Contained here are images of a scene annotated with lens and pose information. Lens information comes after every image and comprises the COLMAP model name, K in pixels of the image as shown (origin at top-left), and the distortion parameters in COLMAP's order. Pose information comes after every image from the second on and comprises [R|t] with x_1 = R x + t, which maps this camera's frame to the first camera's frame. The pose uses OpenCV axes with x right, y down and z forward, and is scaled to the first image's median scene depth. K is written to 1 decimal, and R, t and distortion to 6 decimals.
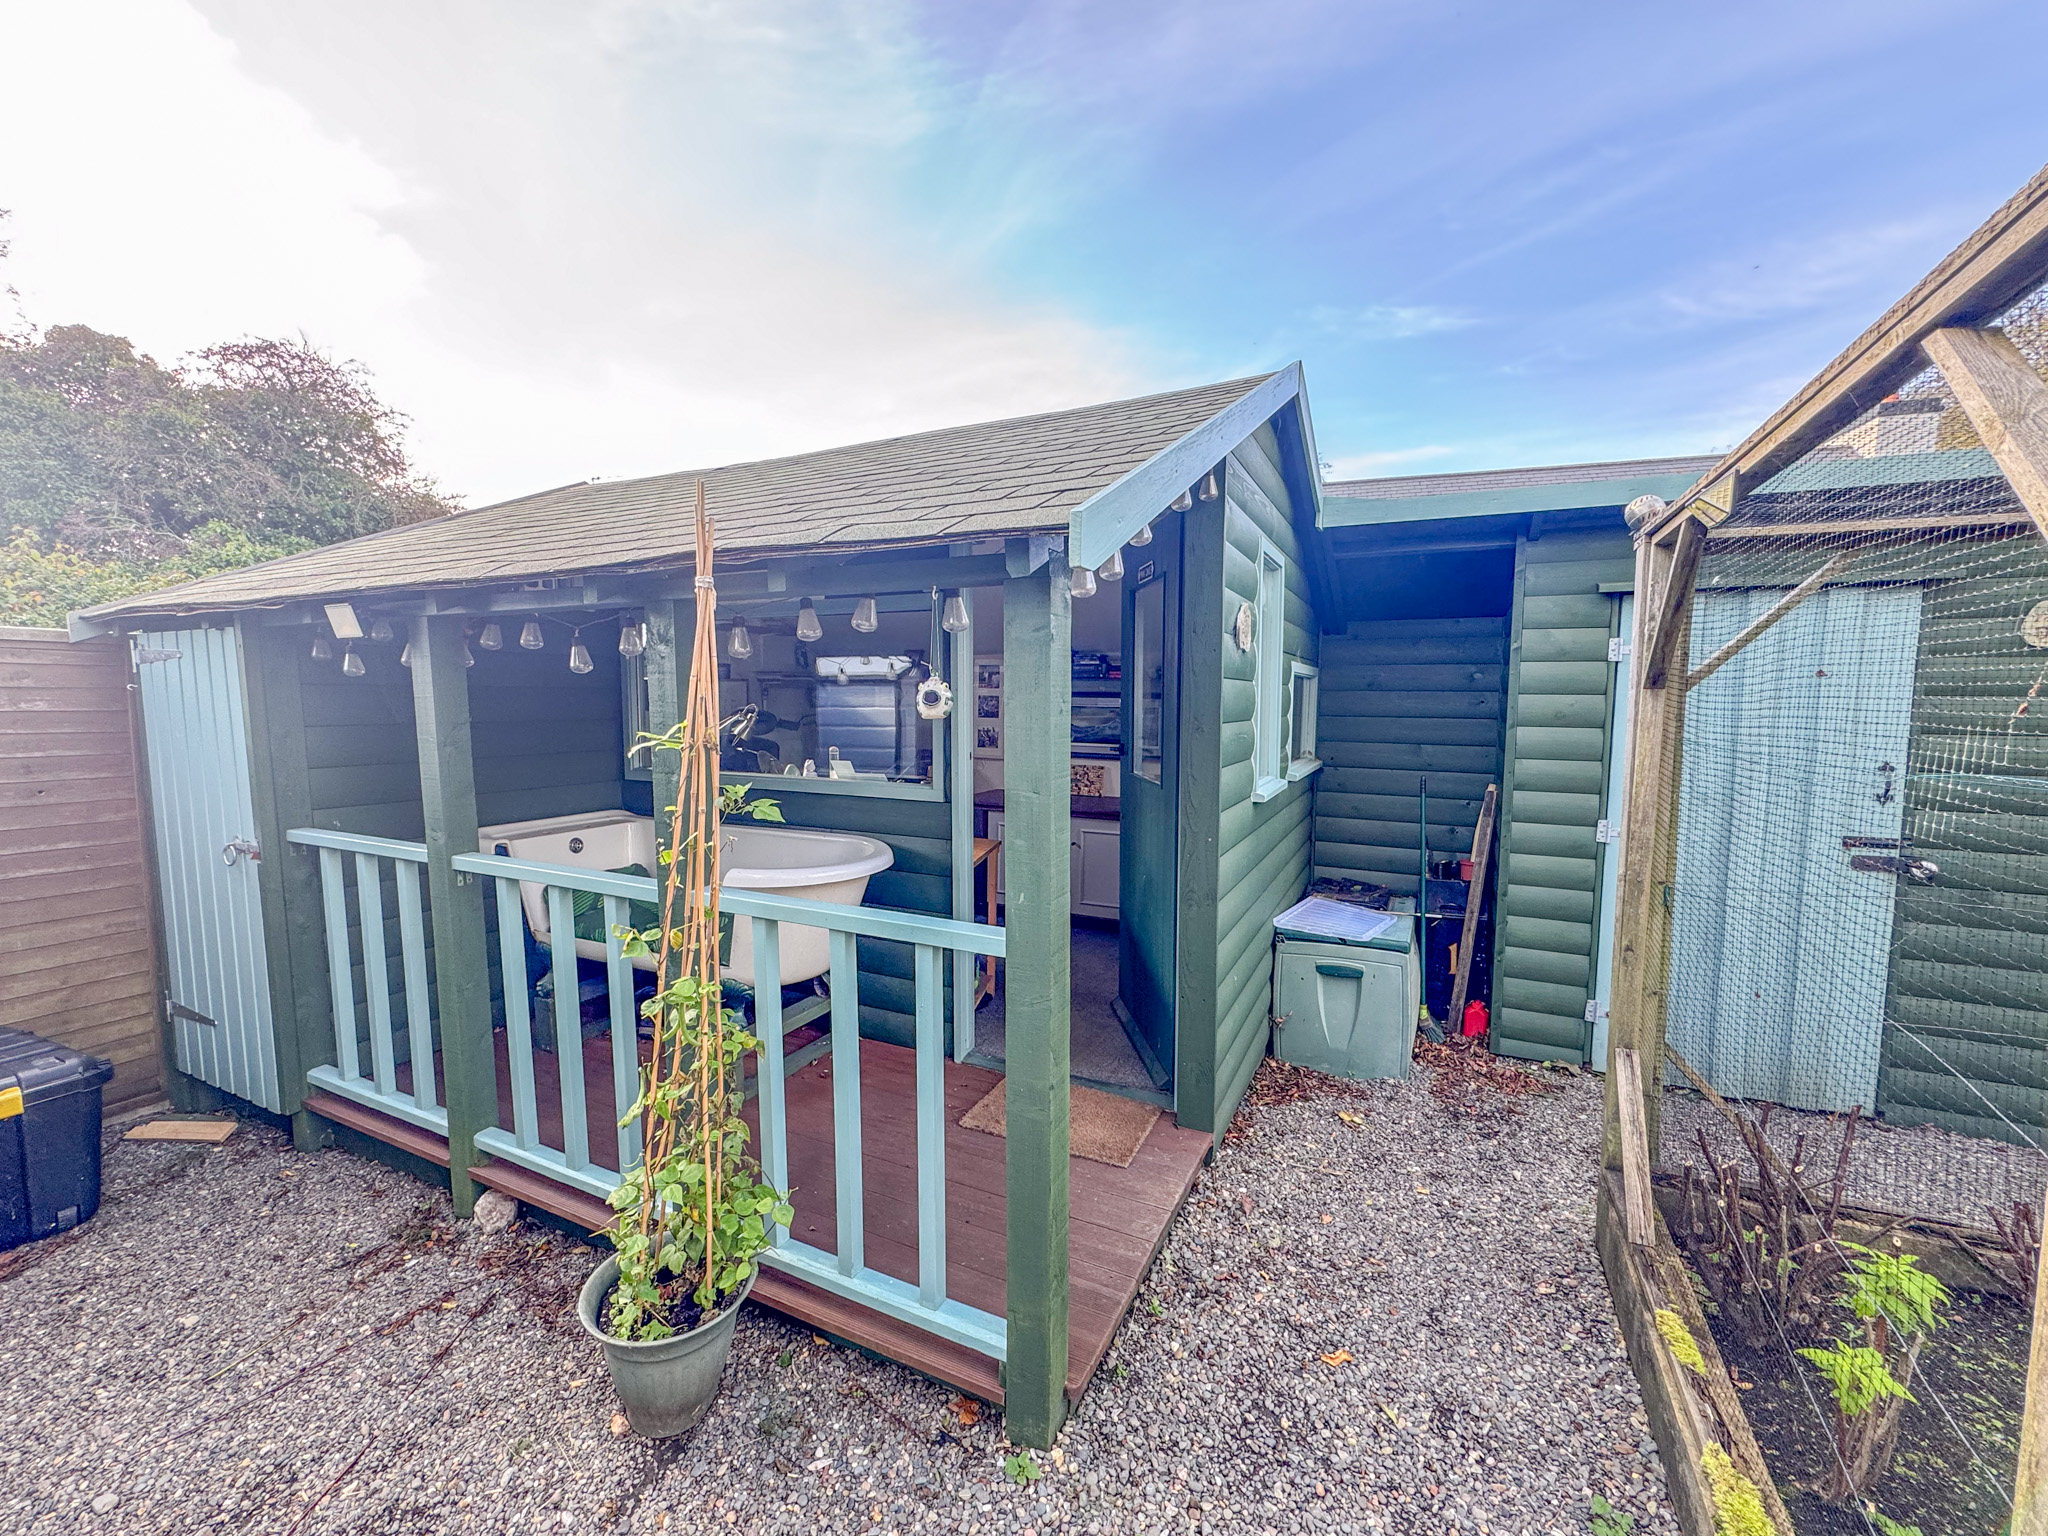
lens RADIAL K [[817.6, 0, 1024.0], [0, 817.6, 768.0], [0, 0, 1]] dist [-0.001107, 0.000064]
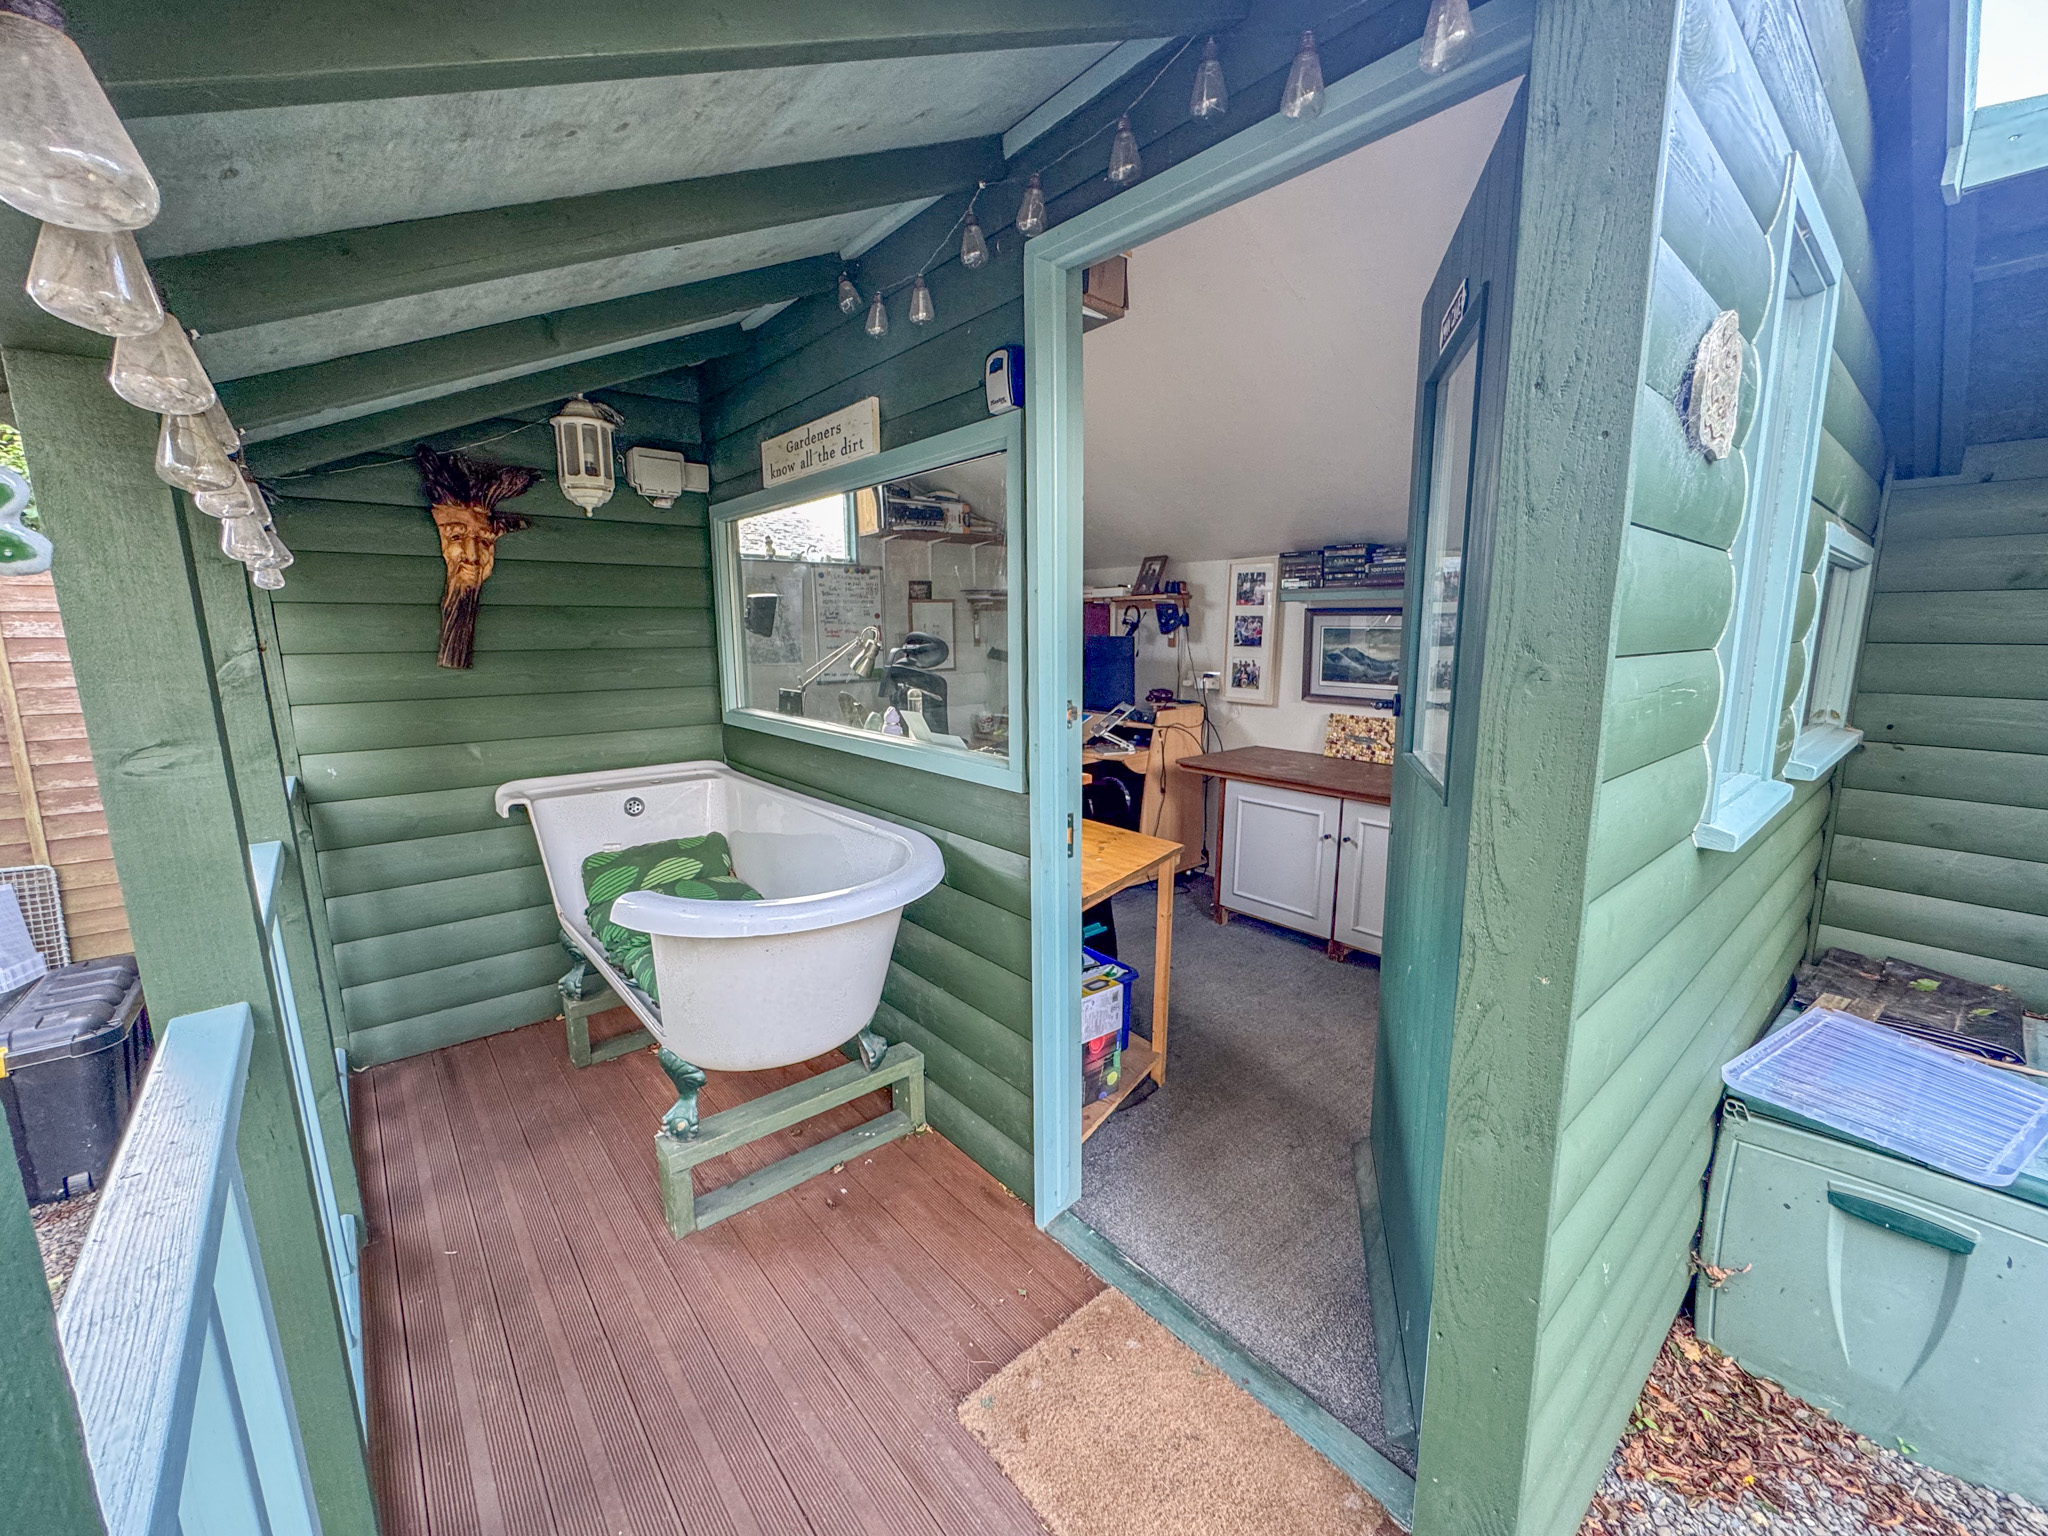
lens RADIAL K [[817.6, 0, 1024.0], [0, 817.6, 768.0], [0, 0, 1]] dist [-0.001107, 0.000064]
pose [[0.917349, 0.059000, -0.393689, 0.107077], [-0.025876, 0.995702, 0.088926, -0.022327], [0.397243, -0.071390, 0.914932, 0.409289]]
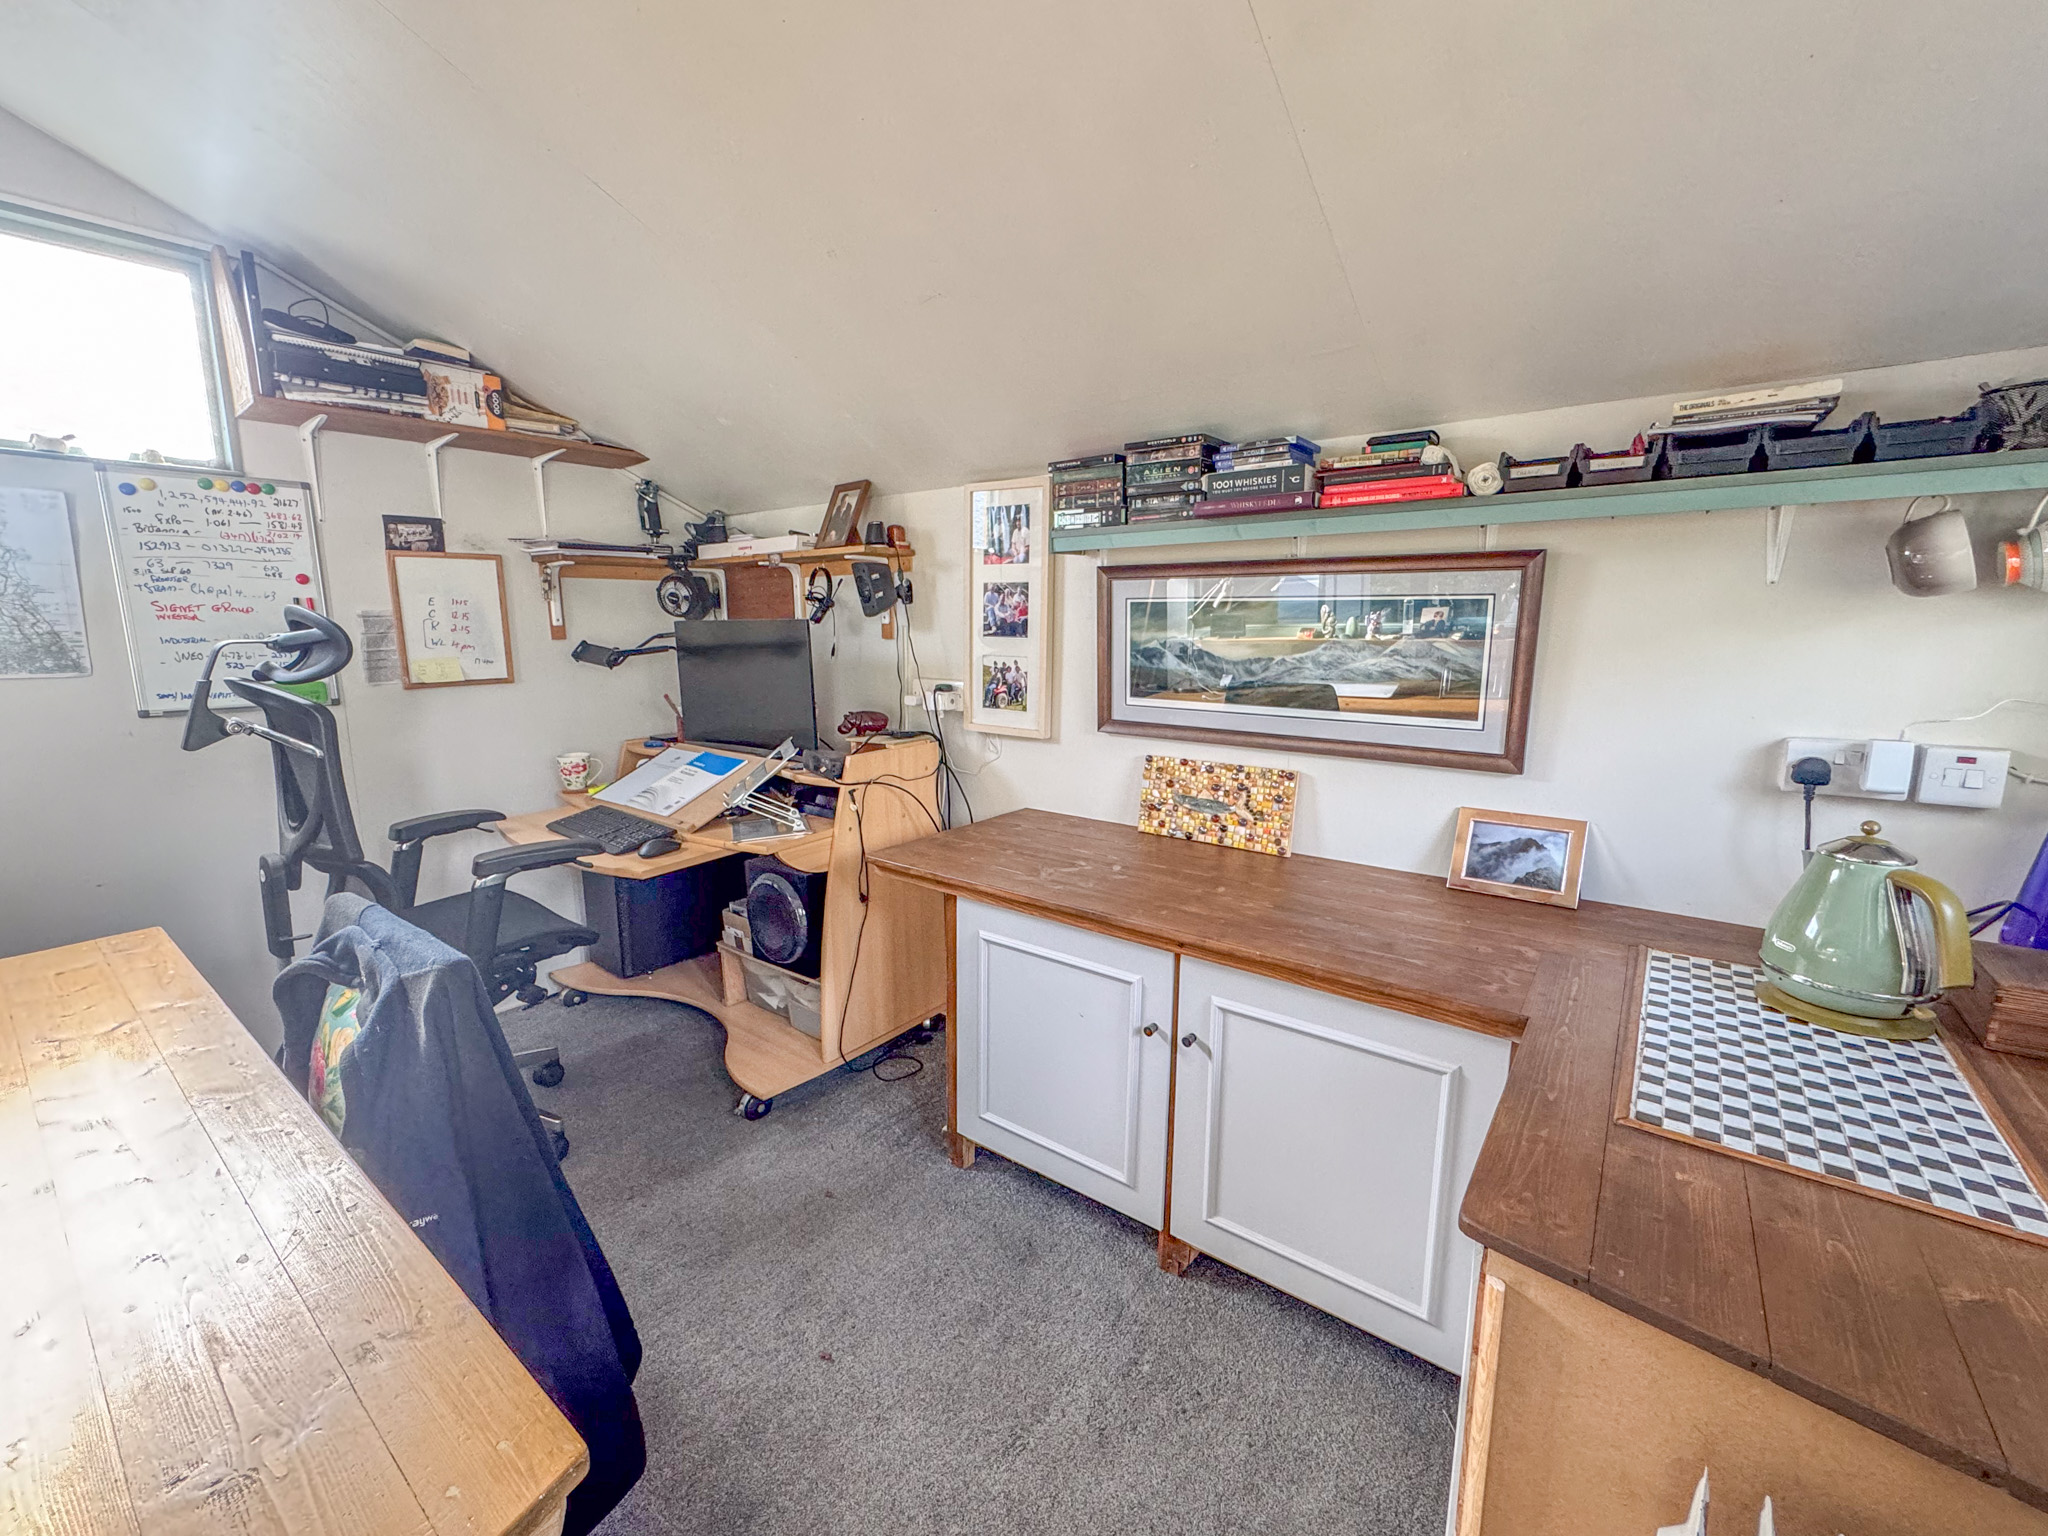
lens RADIAL K [[817.6, 0, 1024.0], [0, 817.6, 768.0], [0, 0, 1]] dist [-0.001107, 0.000064]
pose [[0.980673, 0.025875, -0.193937, 0.077268], [-0.009617, 0.996393, 0.084308, -0.049079], [0.195419, -0.080813, 0.977385, 0.956872]]
